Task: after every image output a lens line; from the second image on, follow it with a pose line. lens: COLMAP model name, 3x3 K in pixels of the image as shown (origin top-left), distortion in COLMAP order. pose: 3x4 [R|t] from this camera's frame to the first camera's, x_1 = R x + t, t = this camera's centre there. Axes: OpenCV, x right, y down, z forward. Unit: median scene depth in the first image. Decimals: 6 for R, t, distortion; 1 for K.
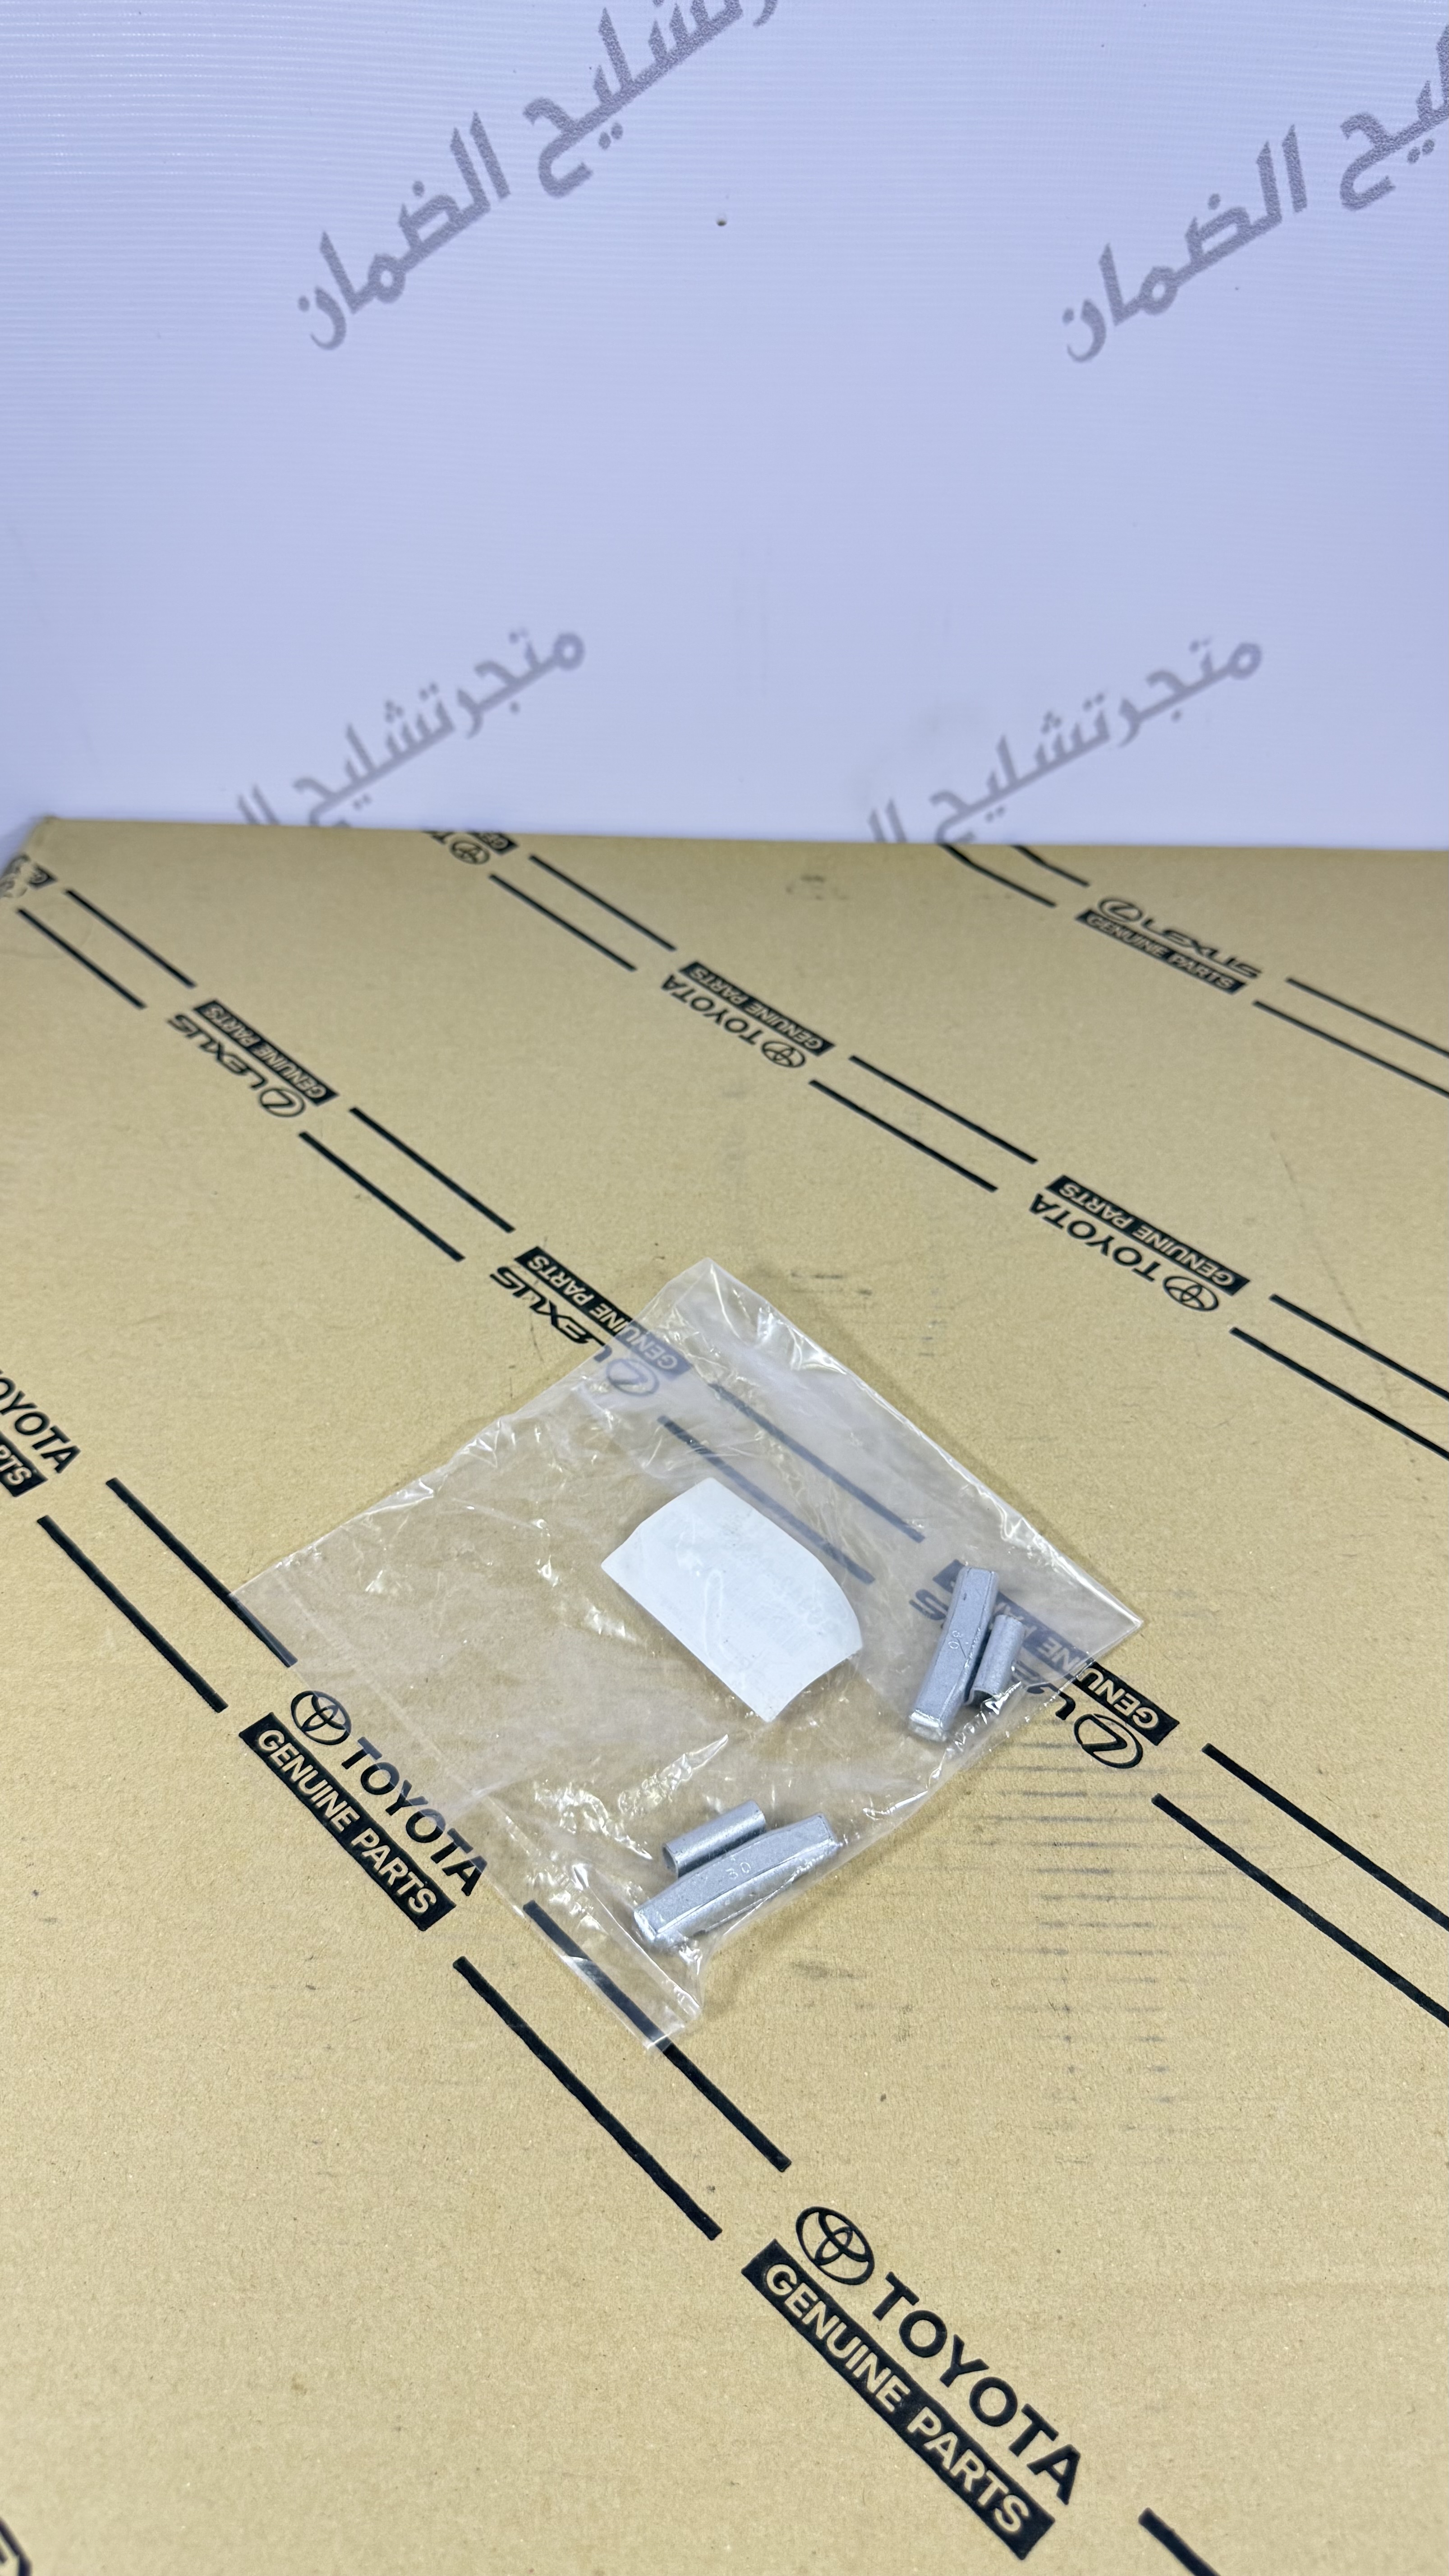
lens RADIAL K [[1993.2, 0, 714.6], [0, 1993.2, 1295.8], [0, 0, 1]] dist [0.028861, -0.050373]
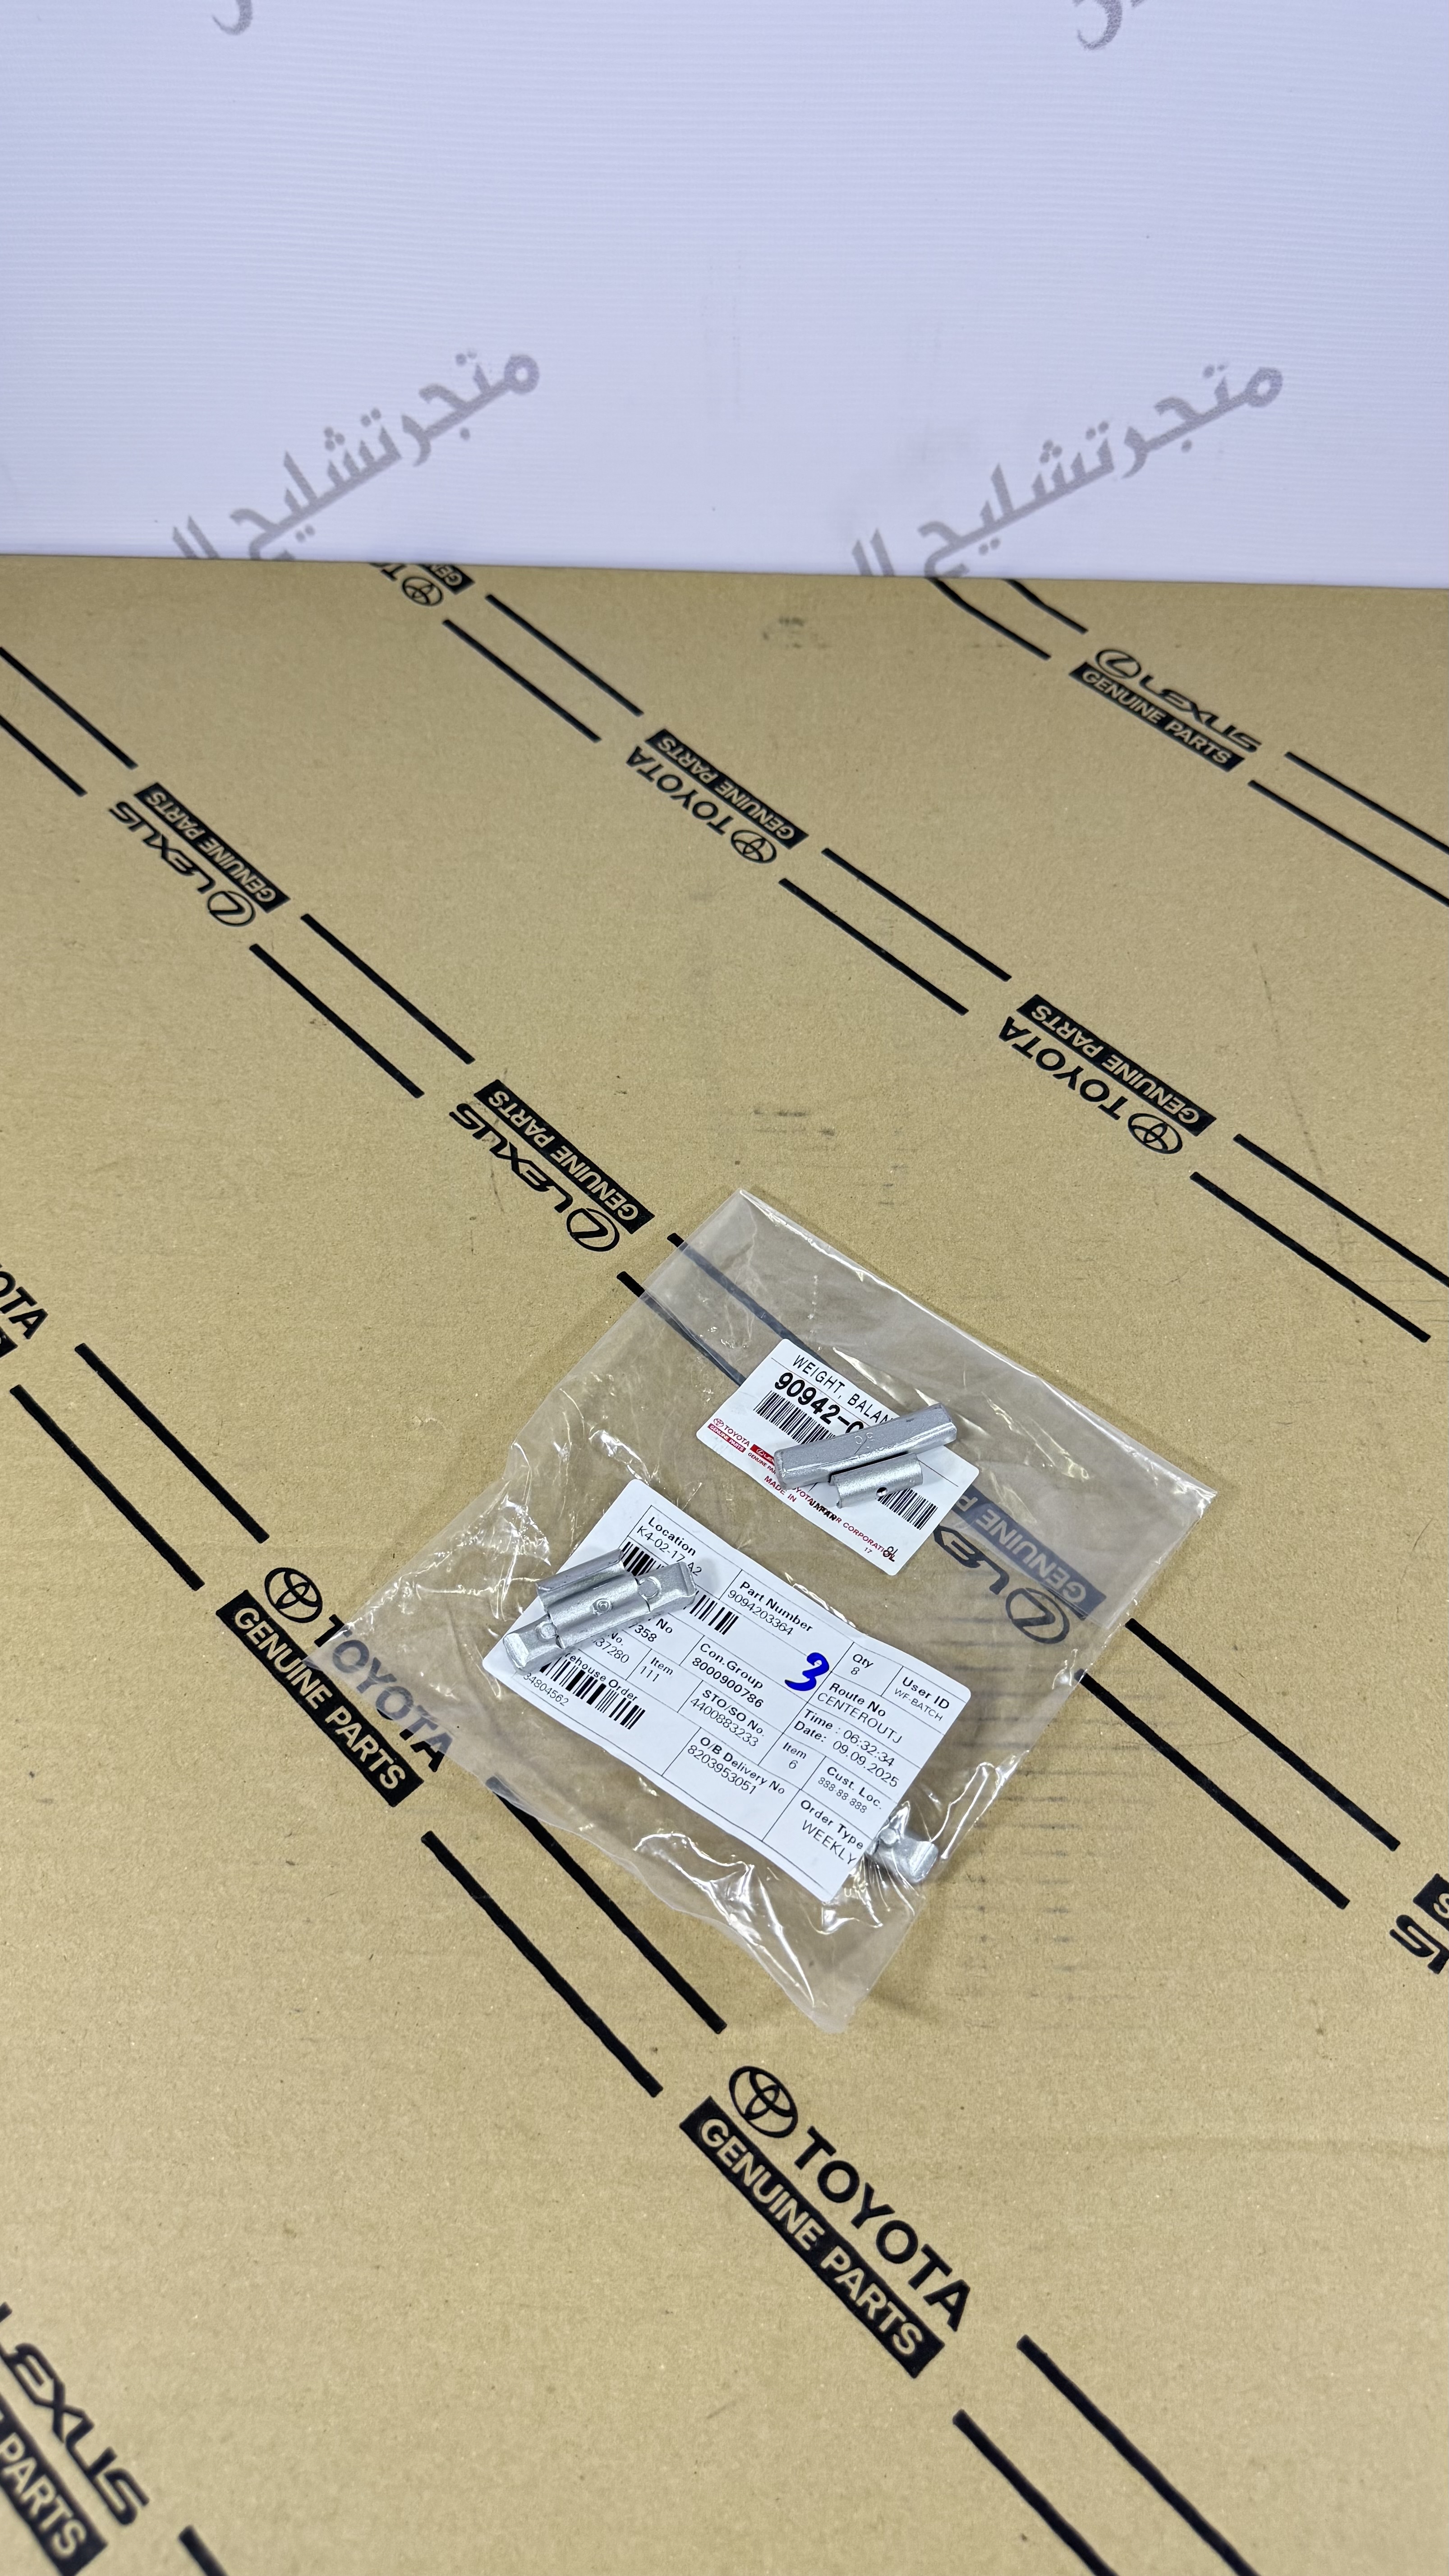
lens RADIAL K [[1993.2, 0, 728.0], [0, 1993.2, 1325.0], [0, 0, 1]] dist [0.028861, -0.050373]
pose [[0.999994, 0.001624, -0.002976, 0.033474], [-0.000841, 0.969166, 0.246407, -0.175725], [0.003284, -0.246403, 0.969162, 0.014679]]
